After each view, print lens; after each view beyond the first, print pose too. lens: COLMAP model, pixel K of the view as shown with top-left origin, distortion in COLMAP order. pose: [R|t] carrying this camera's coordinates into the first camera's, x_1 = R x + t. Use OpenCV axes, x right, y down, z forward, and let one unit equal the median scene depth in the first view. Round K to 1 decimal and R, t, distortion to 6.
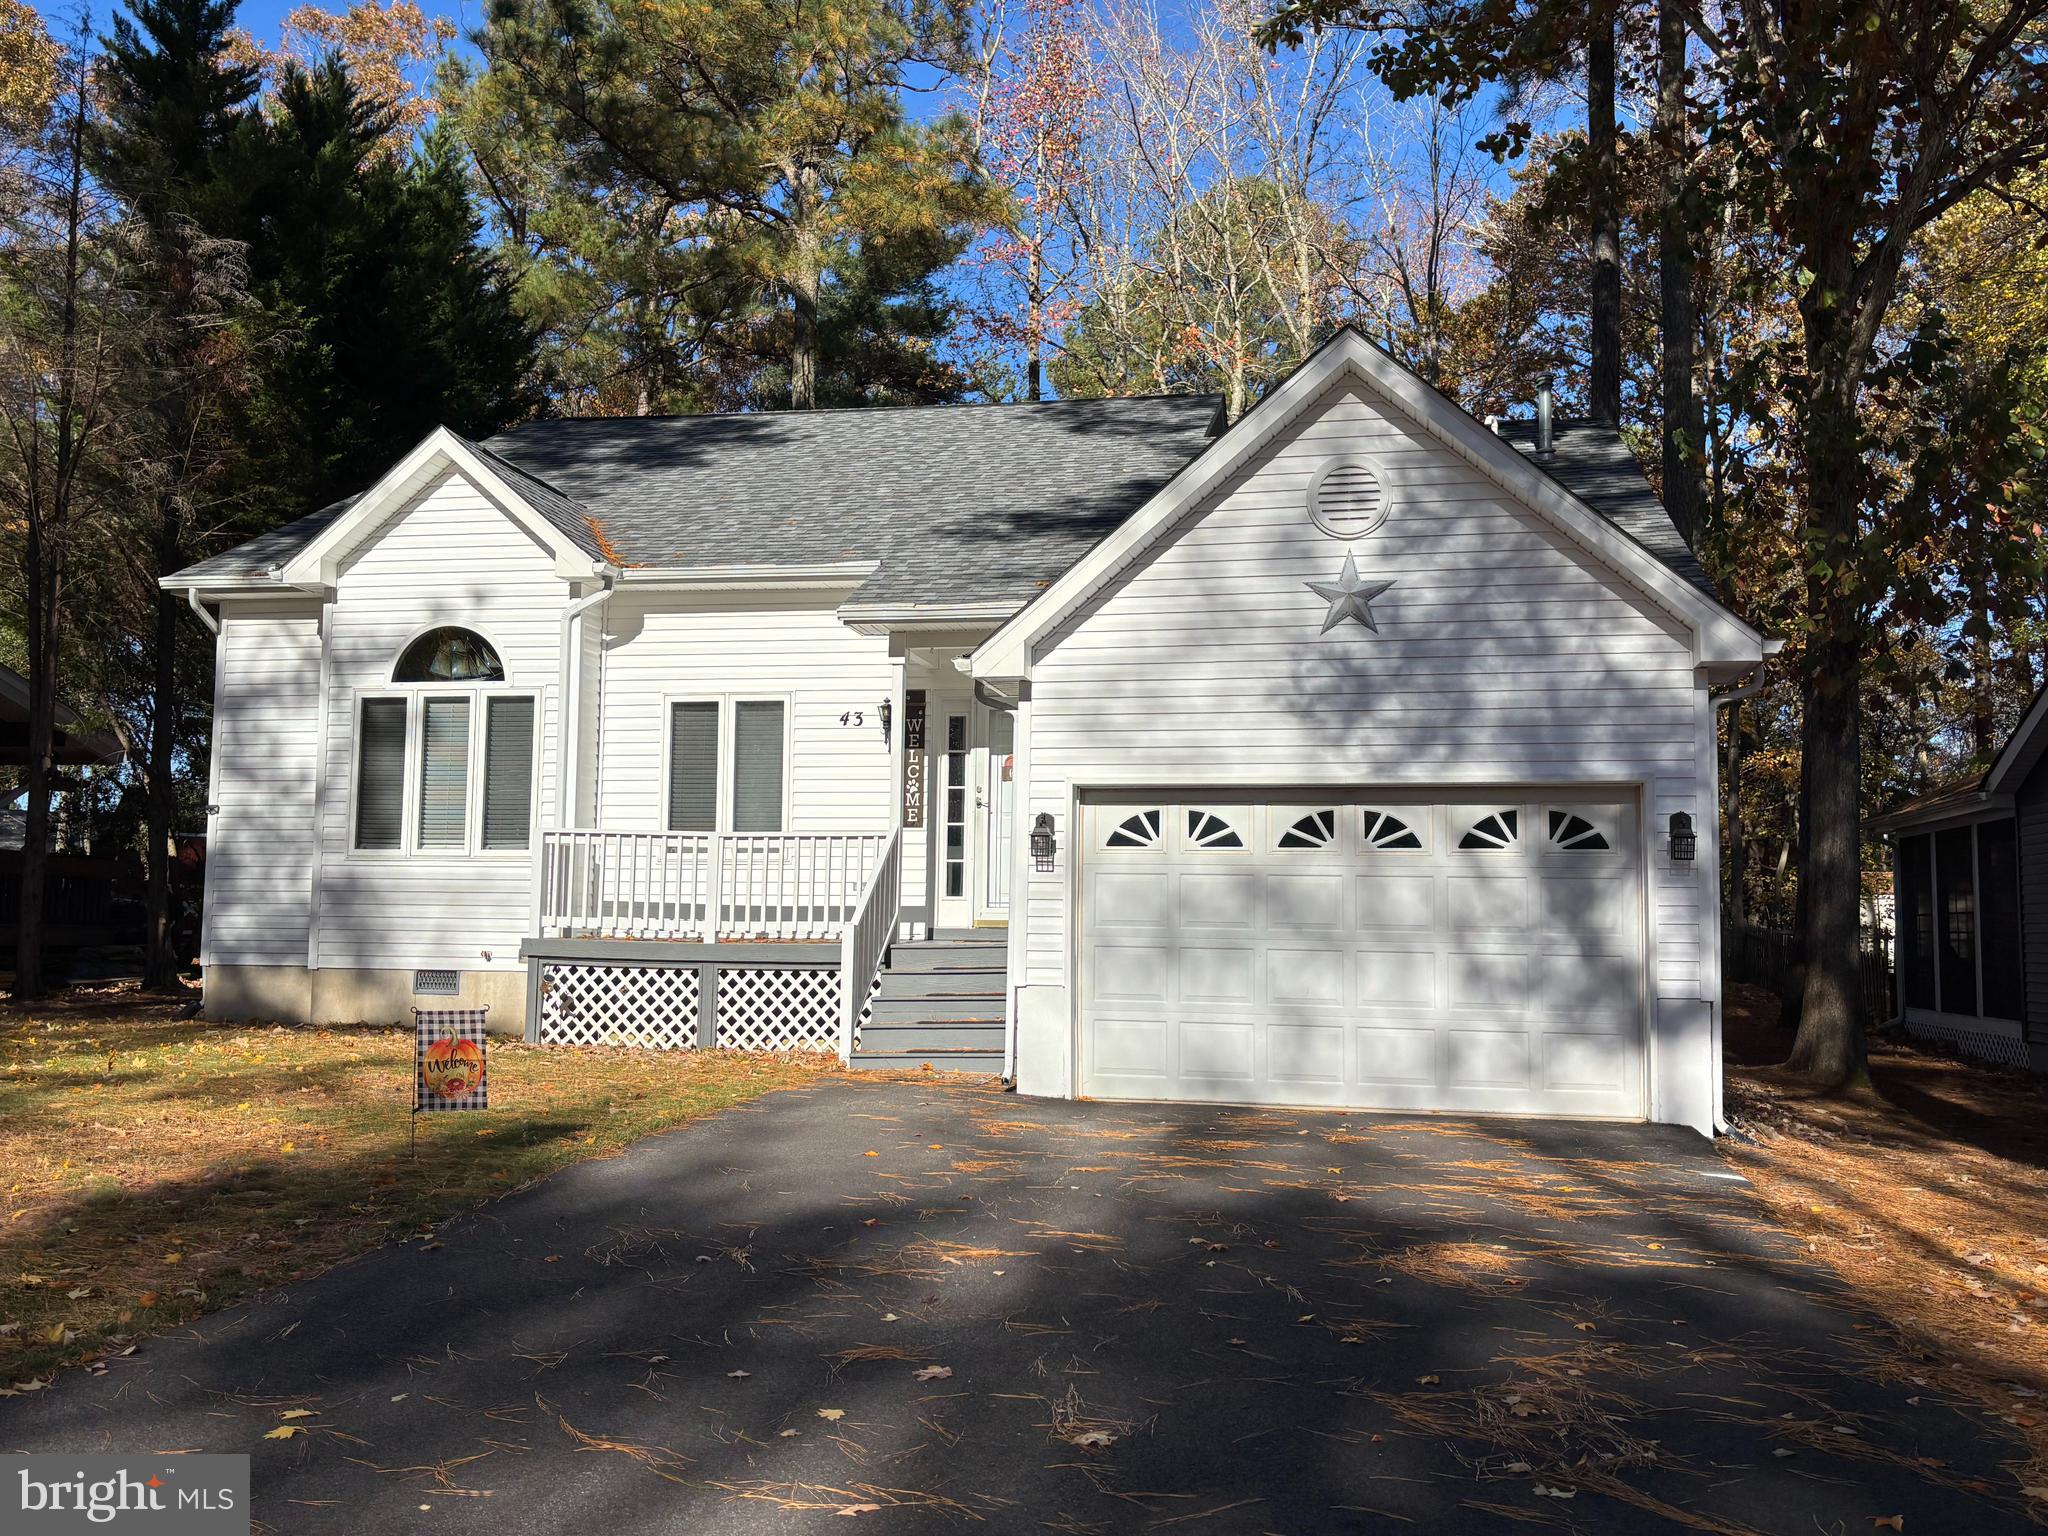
lens RADIAL K [[1823.1, 0, 1024.0], [0, 1823.1, 768.0], [0, 0, 1]] dist [0.061600, -0.007539]
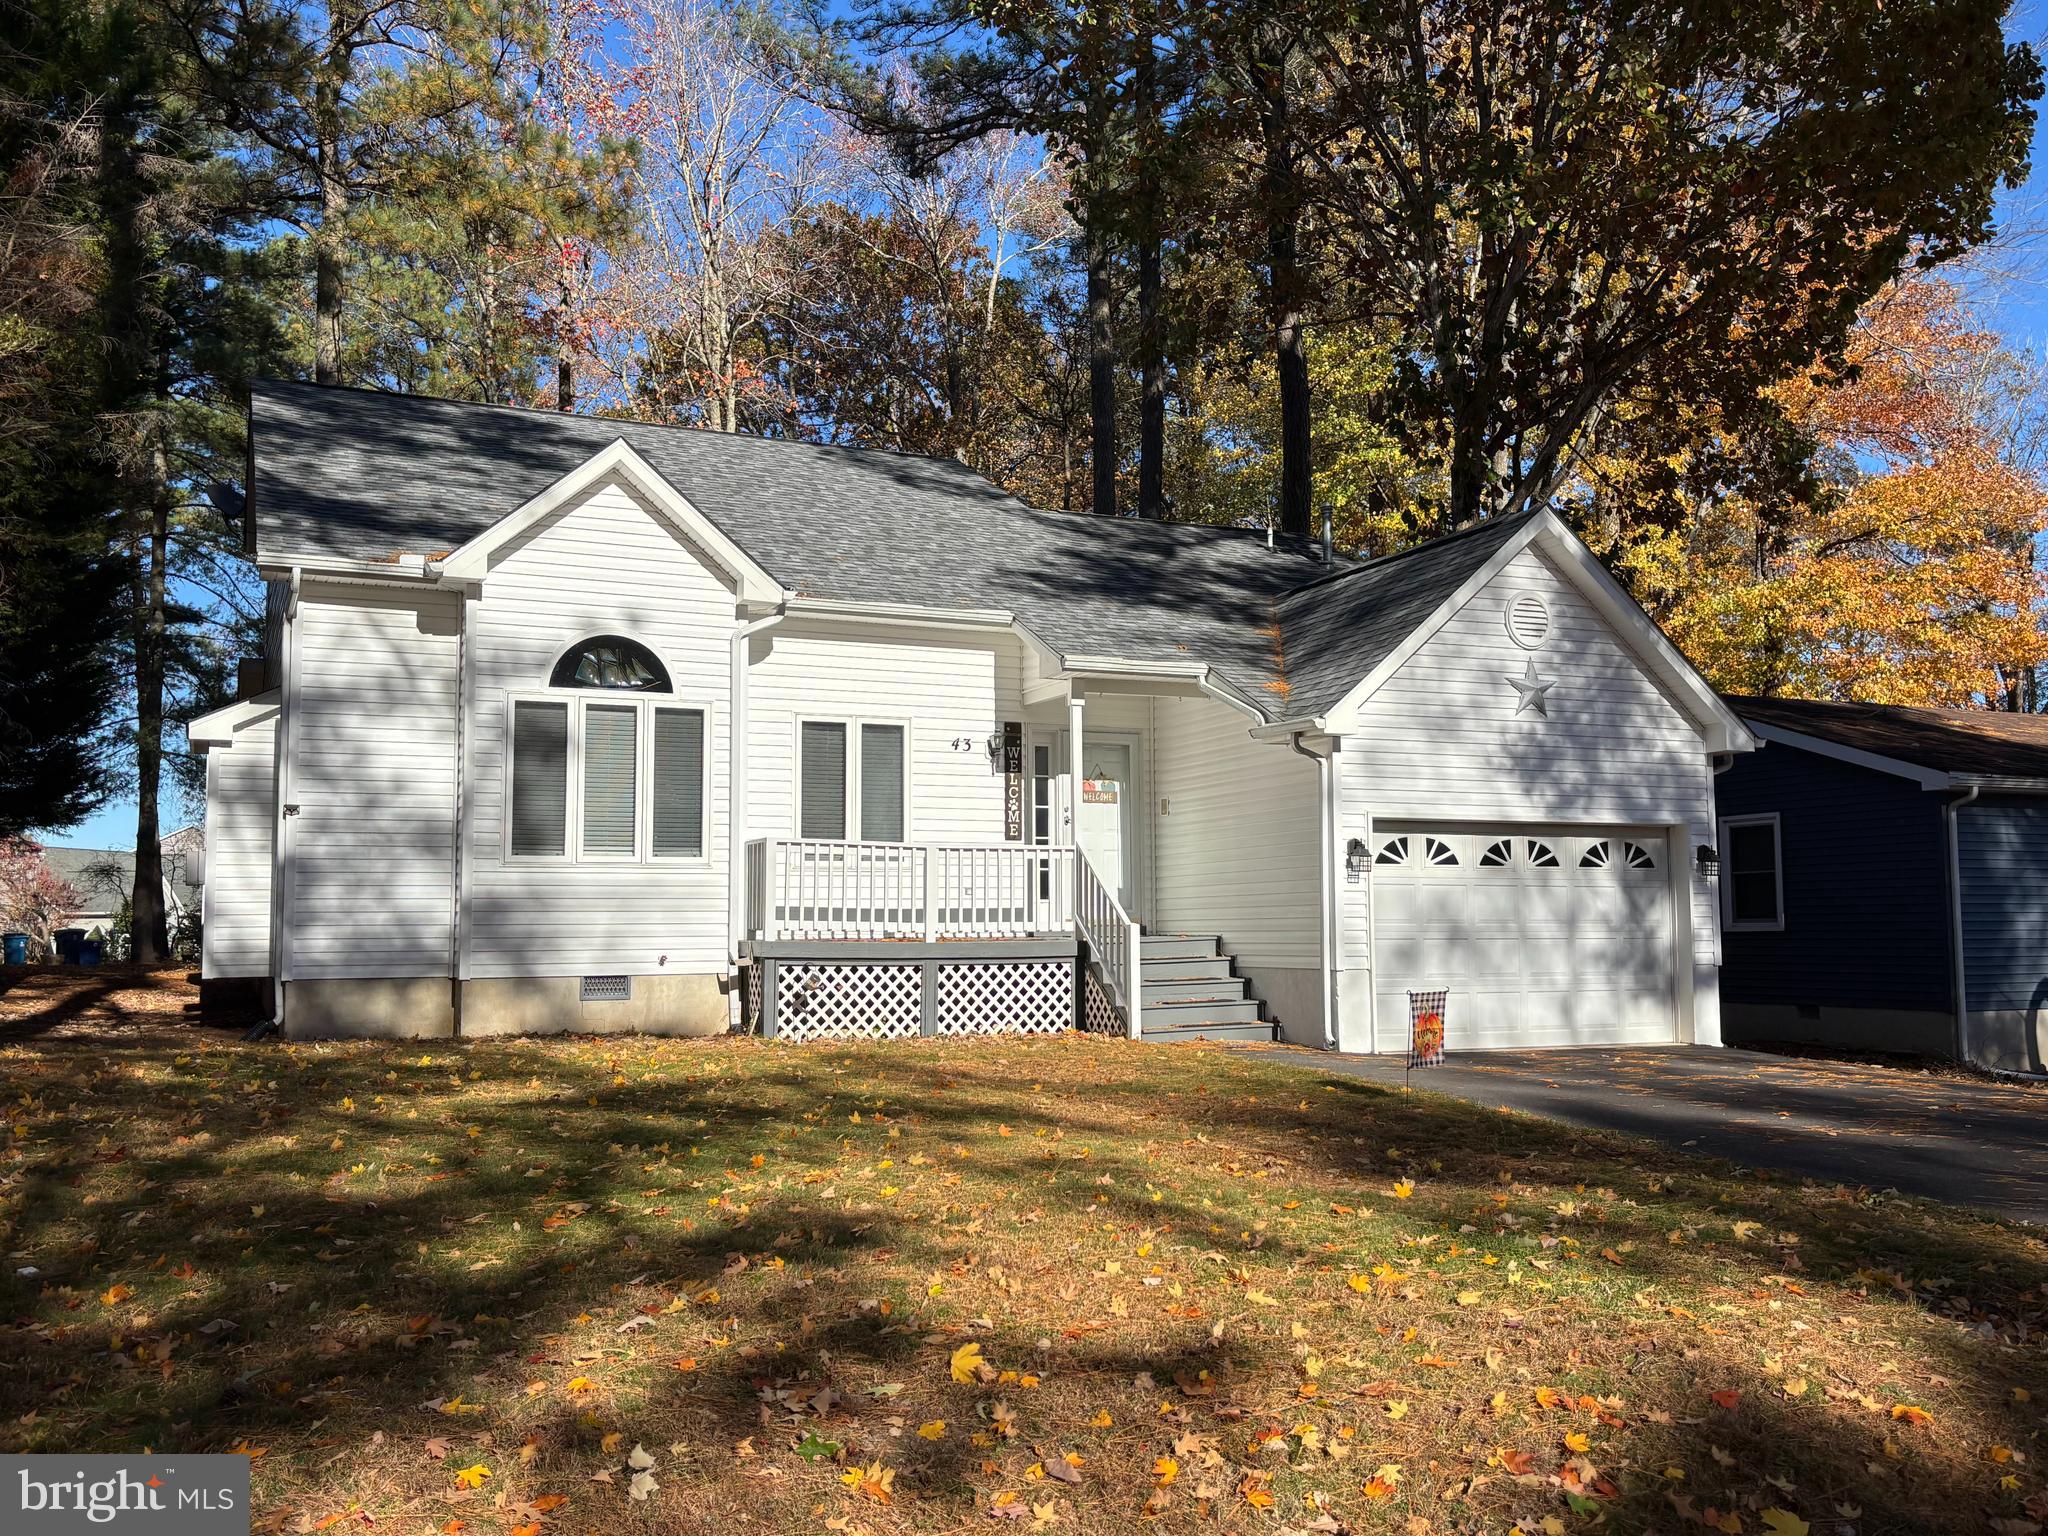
lens RADIAL K [[1823.1, 0, 1024.0], [0, 1823.1, 768.0], [0, 0, 1]] dist [0.061600, -0.007539]
pose [[0.809681, 0.035166, 0.585816, -0.743757], [-0.038744, 0.999228, -0.006433, -0.006602], [-0.585590, -0.017488, 0.810419, 0.049886]]
